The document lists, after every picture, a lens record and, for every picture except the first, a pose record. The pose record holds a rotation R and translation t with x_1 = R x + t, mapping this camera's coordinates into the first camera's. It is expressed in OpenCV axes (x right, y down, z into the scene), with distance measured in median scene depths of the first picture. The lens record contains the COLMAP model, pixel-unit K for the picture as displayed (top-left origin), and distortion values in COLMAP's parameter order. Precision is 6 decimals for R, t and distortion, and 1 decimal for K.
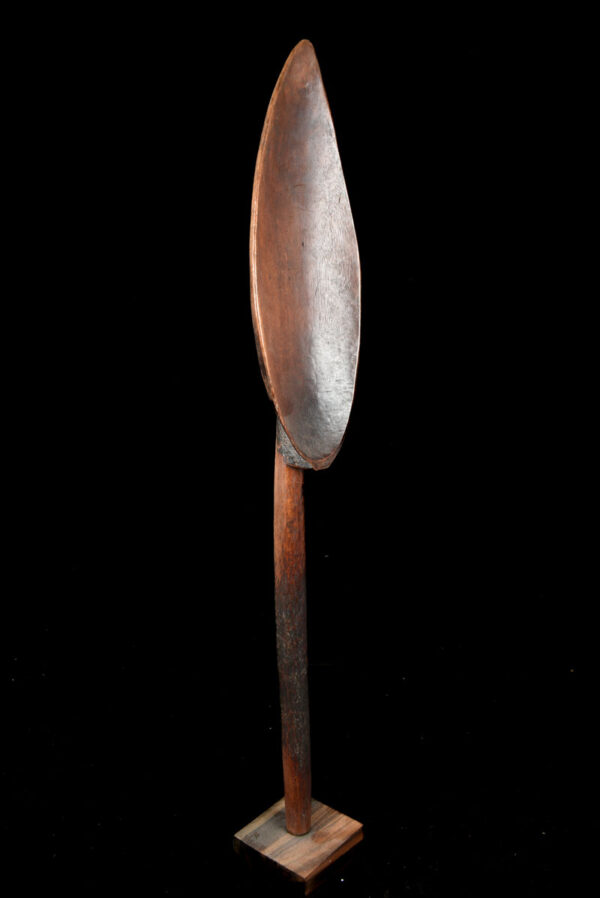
lens RADIAL K [[748.0, 0, 302.7], [0, 748.0, 450.2], [0, 0, 1]] dist [-0.009788, -0.005485]
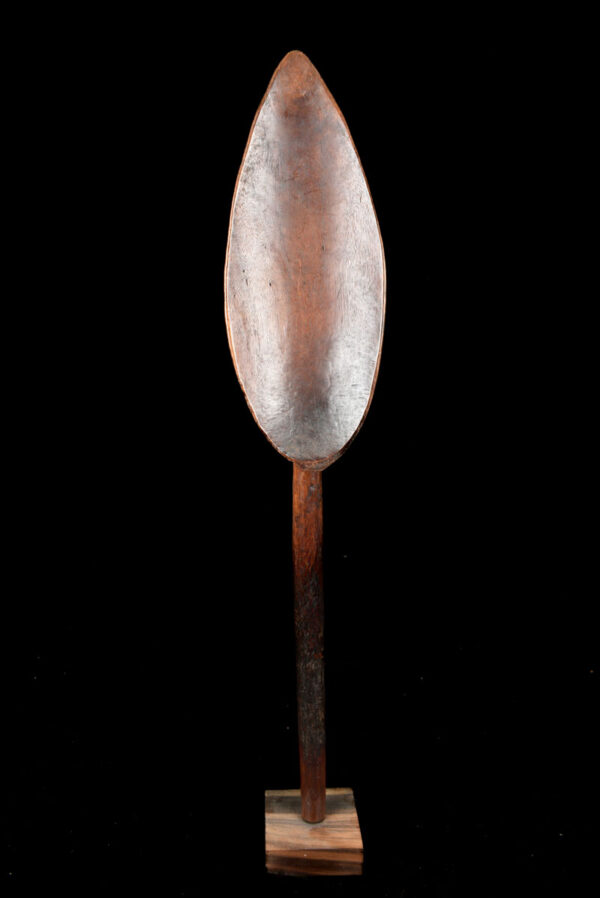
lens RADIAL K [[748.0, 0, 303.9], [0, 748.0, 448.0], [0, 0, 1]] dist [-0.009788, -0.005485]
pose [[0.649566, 0.135842, -0.748071, 0.757373], [-0.123294, 0.989707, 0.072662, -0.076137], [0.750242, 0.045034, 0.659628, 0.317375]]
